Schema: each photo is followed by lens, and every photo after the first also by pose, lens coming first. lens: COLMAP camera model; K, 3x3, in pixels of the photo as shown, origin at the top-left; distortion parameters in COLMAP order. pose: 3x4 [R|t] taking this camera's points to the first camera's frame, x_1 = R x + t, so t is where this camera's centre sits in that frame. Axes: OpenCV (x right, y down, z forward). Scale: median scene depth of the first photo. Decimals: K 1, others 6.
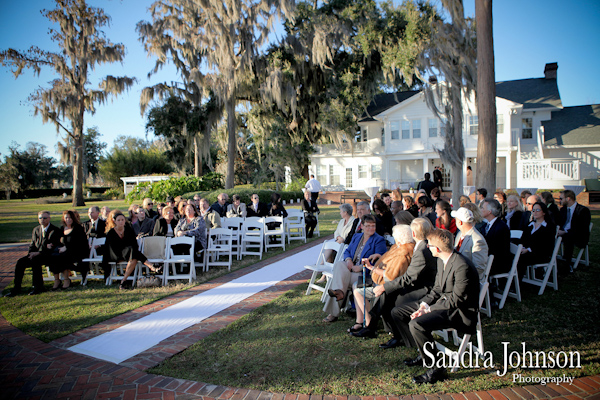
lens RADIAL K [[405.0, 0, 303.4], [0, 405.0, 198.1], [0, 0, 1]] dist [-0.097715, 0.063163]
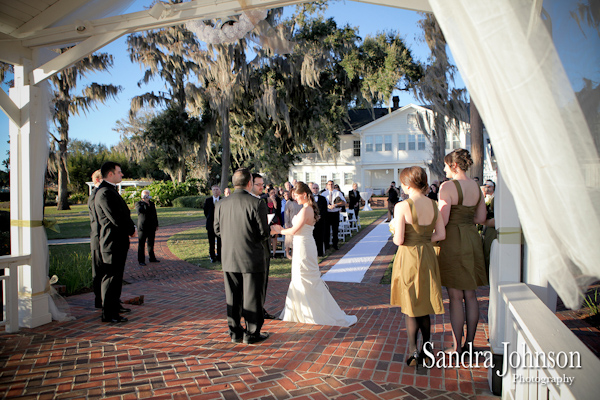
lens RADIAL K [[405.0, 0, 303.4], [0, 405.0, 198.1], [0, 0, 1]] dist [-0.097715, 0.063163]
pose [[0.990077, 0.004231, 0.140459, -0.113436], [-0.002163, 0.999887, -0.014872, 0.004982], [-0.140506, 0.014421, 0.989975, -0.107790]]
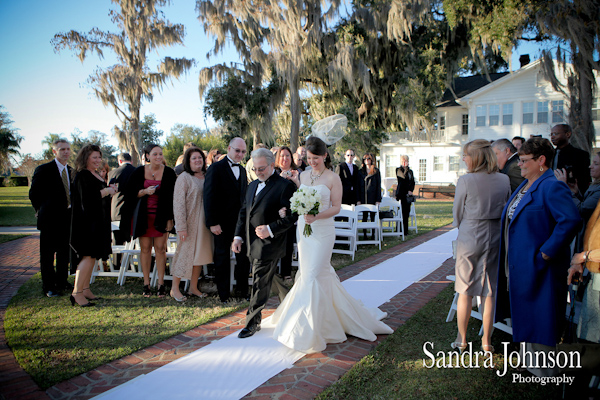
lens RADIAL K [[420.7, 0, 300.0], [0, 420.7, 200.0], [0, 0, 1]] dist [-0.058178, 0.004662]
pose [[0.989442, 0.034864, -0.140677, -0.024261], [-0.032448, 0.999284, 0.019433, 0.006961], [0.141254, -0.014663, 0.989865, 0.052238]]
